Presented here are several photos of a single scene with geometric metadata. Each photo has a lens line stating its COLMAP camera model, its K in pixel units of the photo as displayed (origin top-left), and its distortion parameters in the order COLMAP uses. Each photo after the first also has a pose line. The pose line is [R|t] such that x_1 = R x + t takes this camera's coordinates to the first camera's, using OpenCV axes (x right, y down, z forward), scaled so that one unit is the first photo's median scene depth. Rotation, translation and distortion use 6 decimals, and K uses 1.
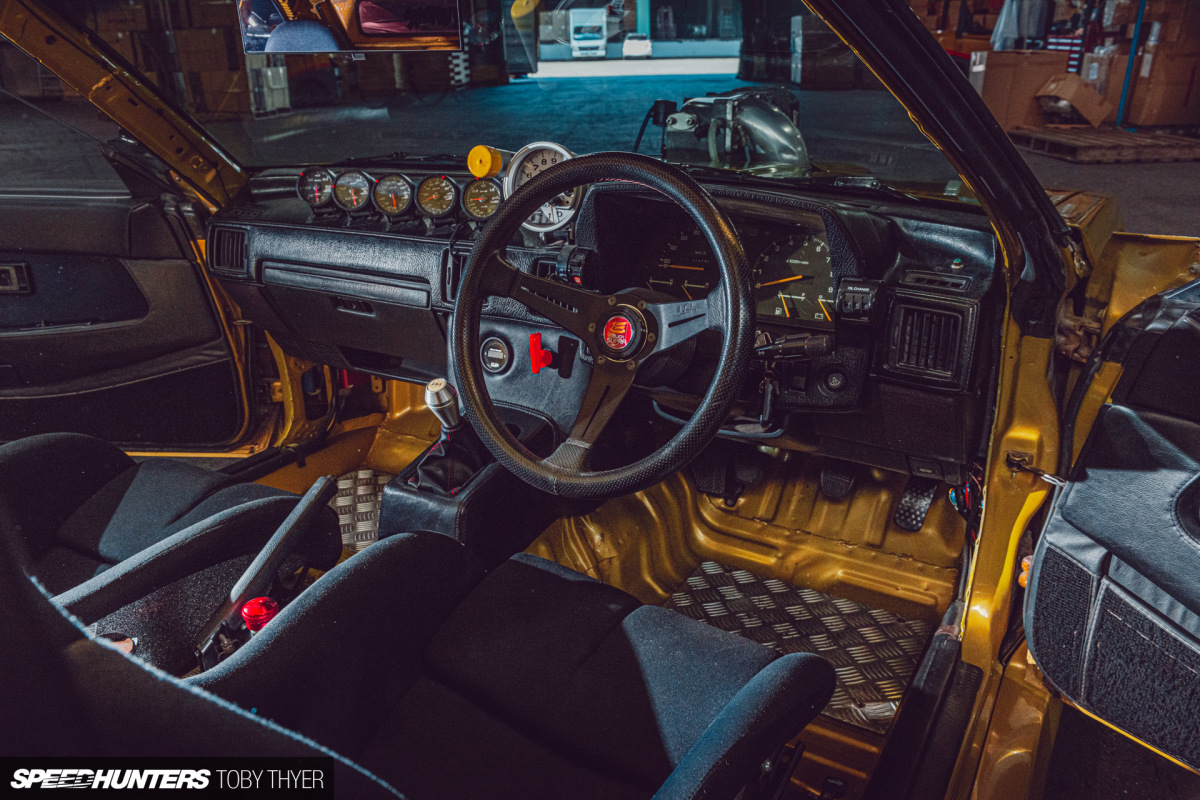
lens RADIAL K [[922.0, 0, 600.0], [0, 922.0, 400.0], [0, 0, 1]] dist [0.008151, -0.009587]
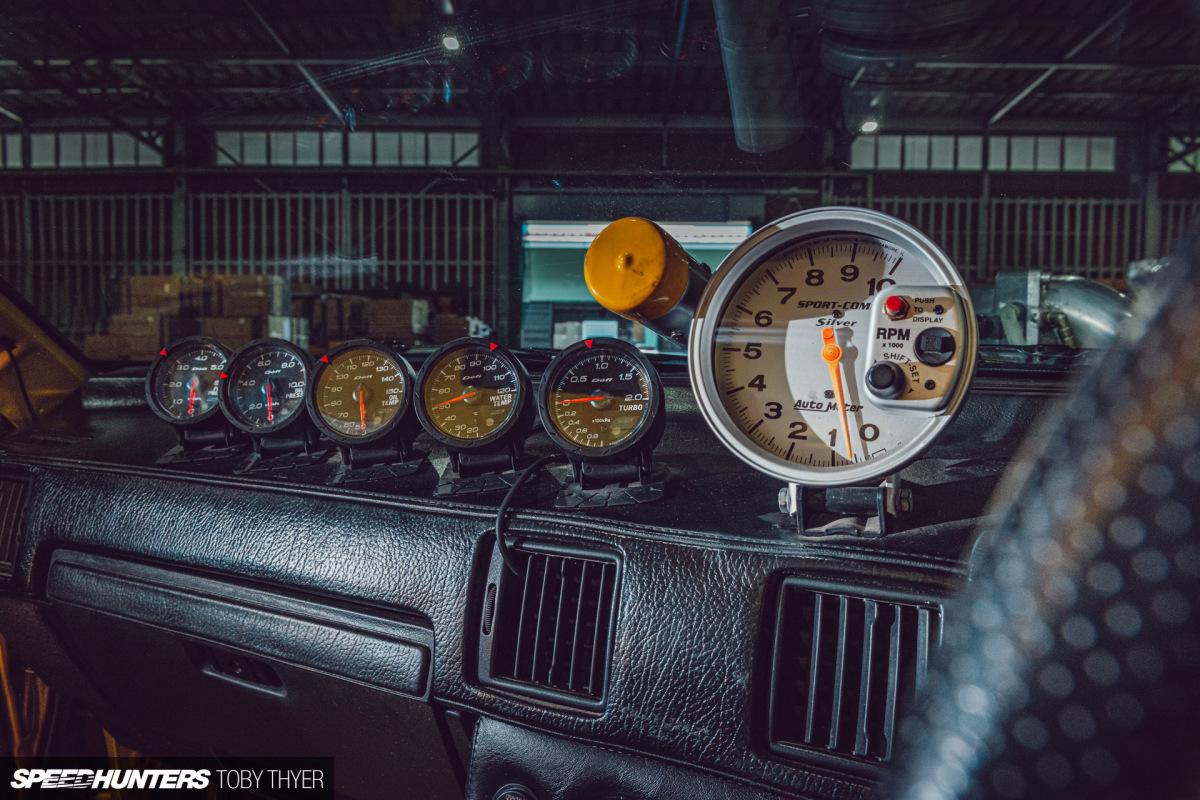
lens RADIAL K [[922.0, 0, 600.0], [0, 922.0, 400.0], [0, 0, 1]] dist [0.008151, -0.009587]
pose [[0.999421, 0.033563, -0.005597, -0.119397], [-0.033640, 0.949847, -0.310902, -0.099860], [-0.005119, 0.310910, 0.950426, 0.625402]]
